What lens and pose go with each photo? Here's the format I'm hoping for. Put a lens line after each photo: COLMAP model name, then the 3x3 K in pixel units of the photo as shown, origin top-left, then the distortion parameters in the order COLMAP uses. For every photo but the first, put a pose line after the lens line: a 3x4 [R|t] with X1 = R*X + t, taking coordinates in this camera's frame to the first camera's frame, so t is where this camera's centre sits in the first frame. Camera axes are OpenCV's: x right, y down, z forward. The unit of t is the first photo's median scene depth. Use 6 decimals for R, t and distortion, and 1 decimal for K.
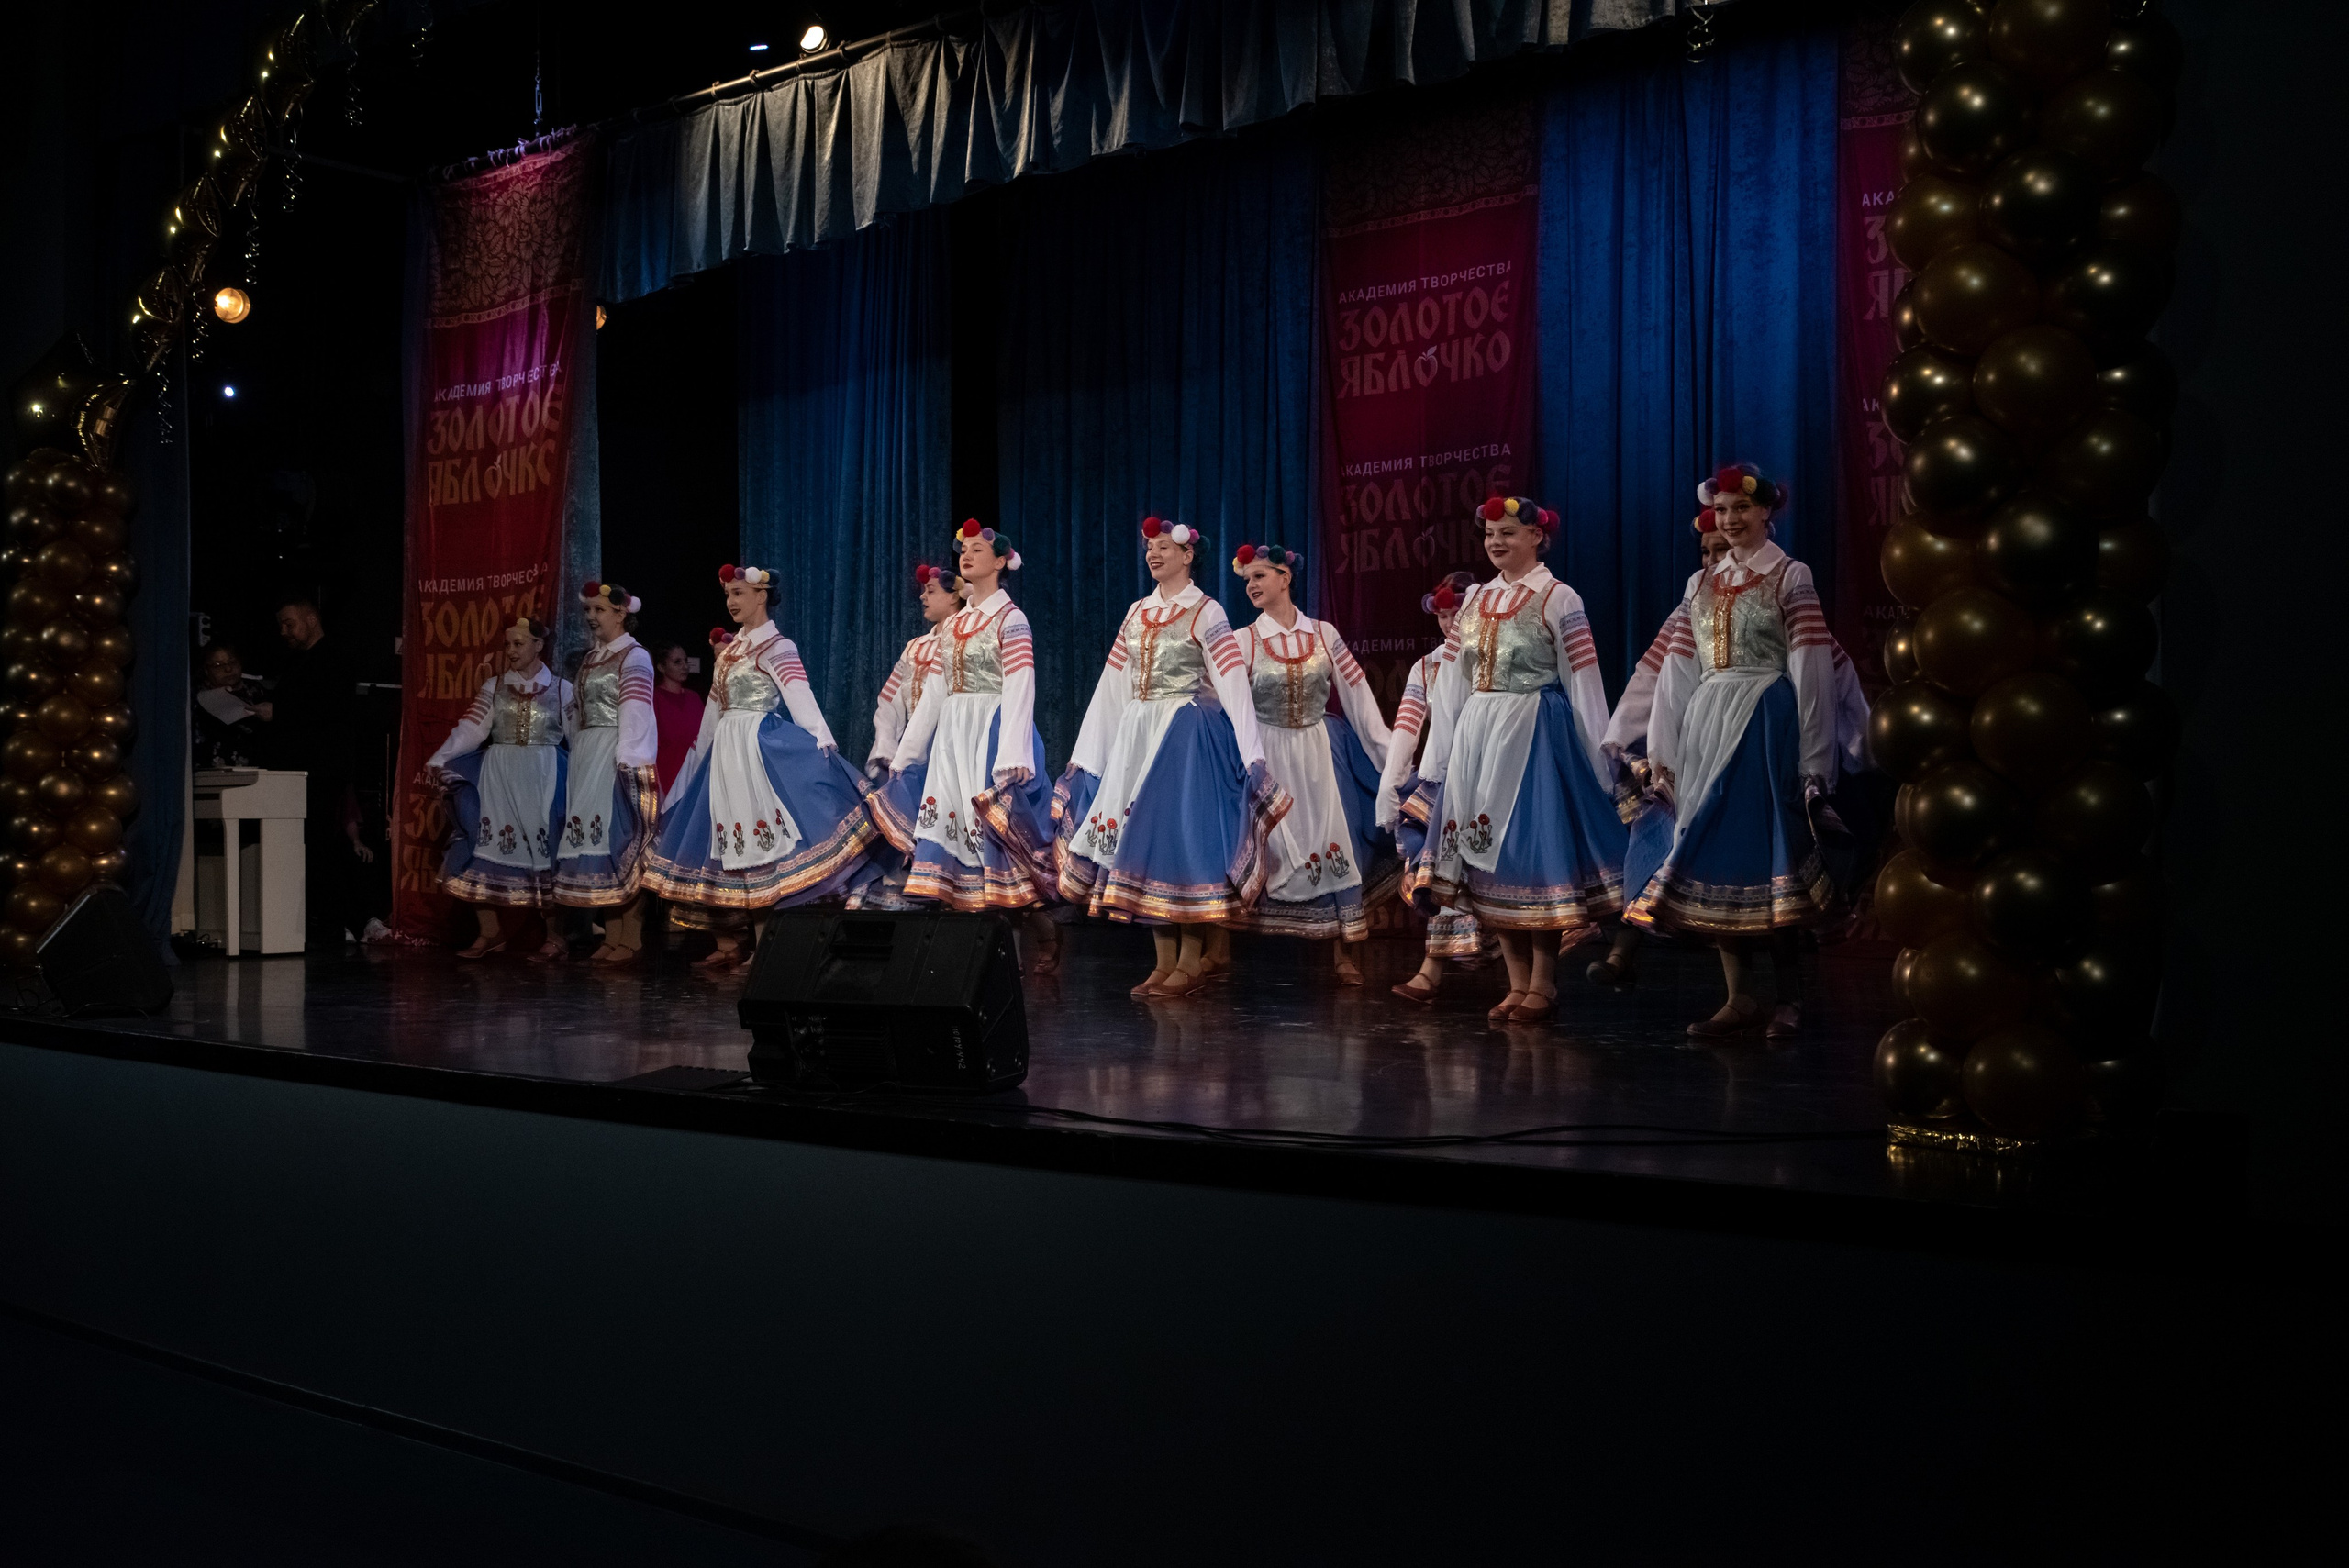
lens RADIAL K [[2439.7, 0, 1174.5], [0, 2439.7, 784.0], [0, 0, 1]] dist [0.000887, 0.135796]
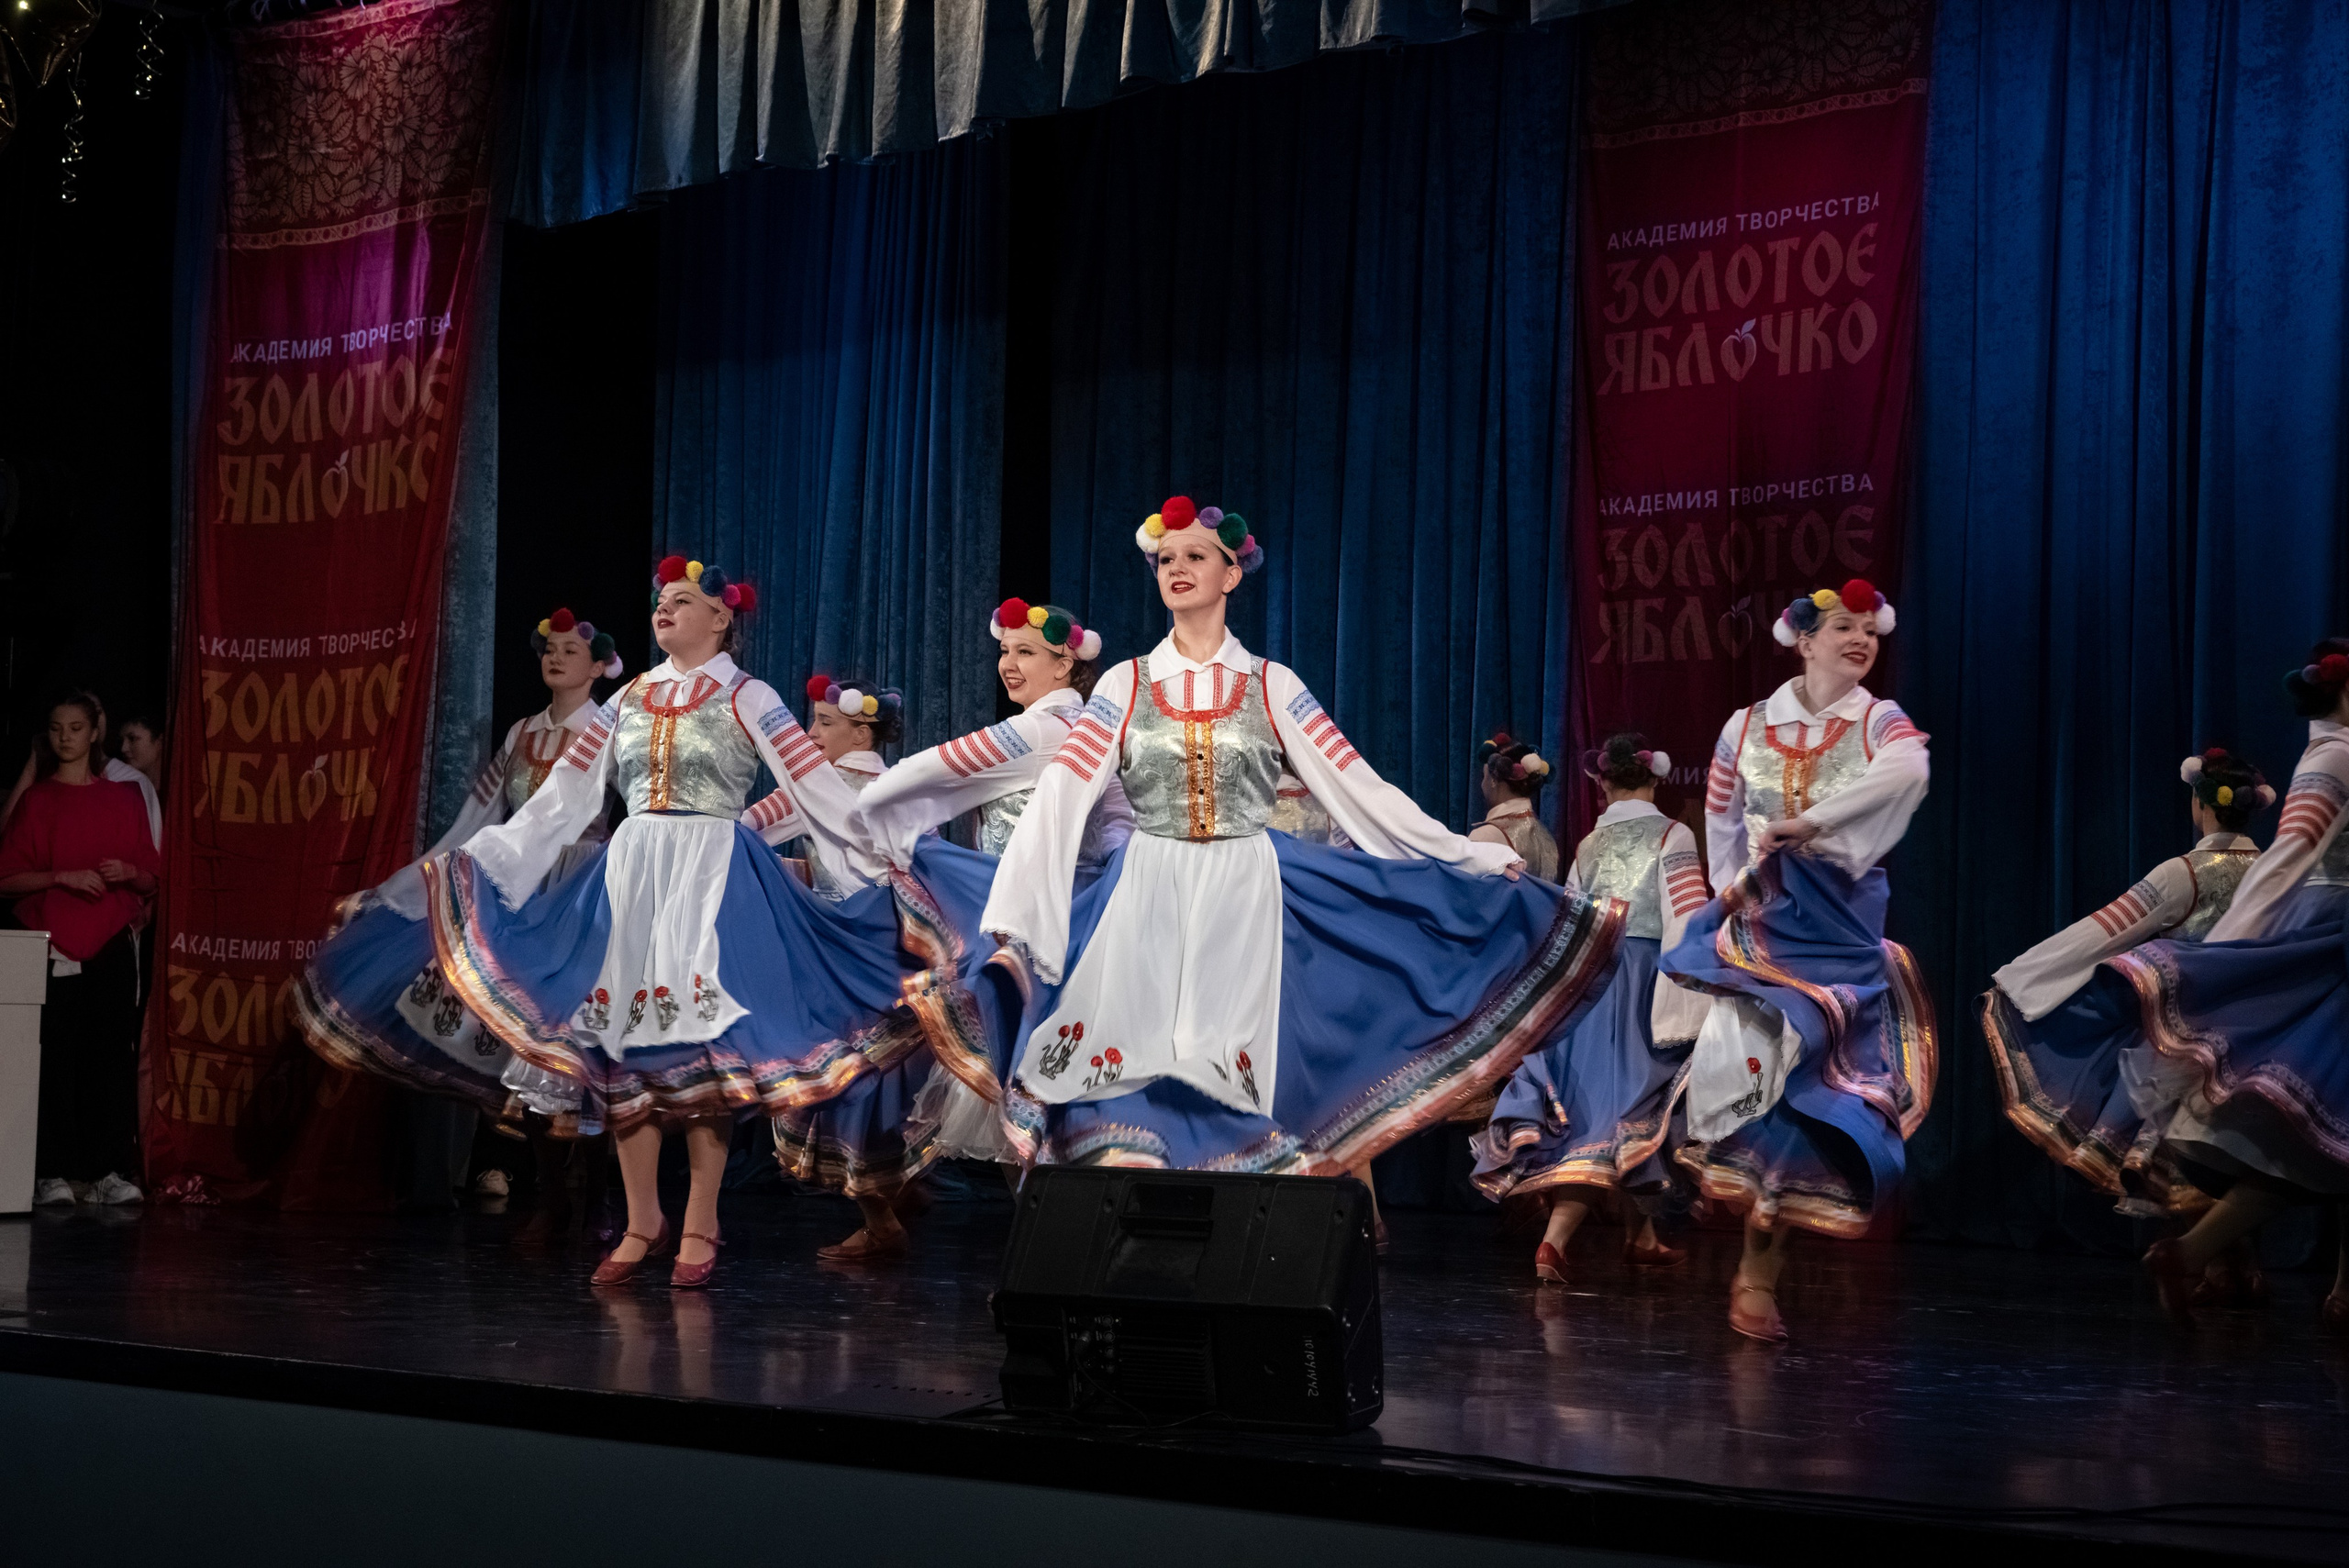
lens RADIAL K [[4034.1, 0, 1174.5], [0, 4034.1, 784.0], [0, 0, 1]] dist [0.218644, 0.125536]
pose [[0.999535, 0.028023, 0.012047, -0.063820], [-0.027470, 0.998662, -0.043819, -0.004130], [-0.013259, 0.043468, 0.998967, -0.084998]]
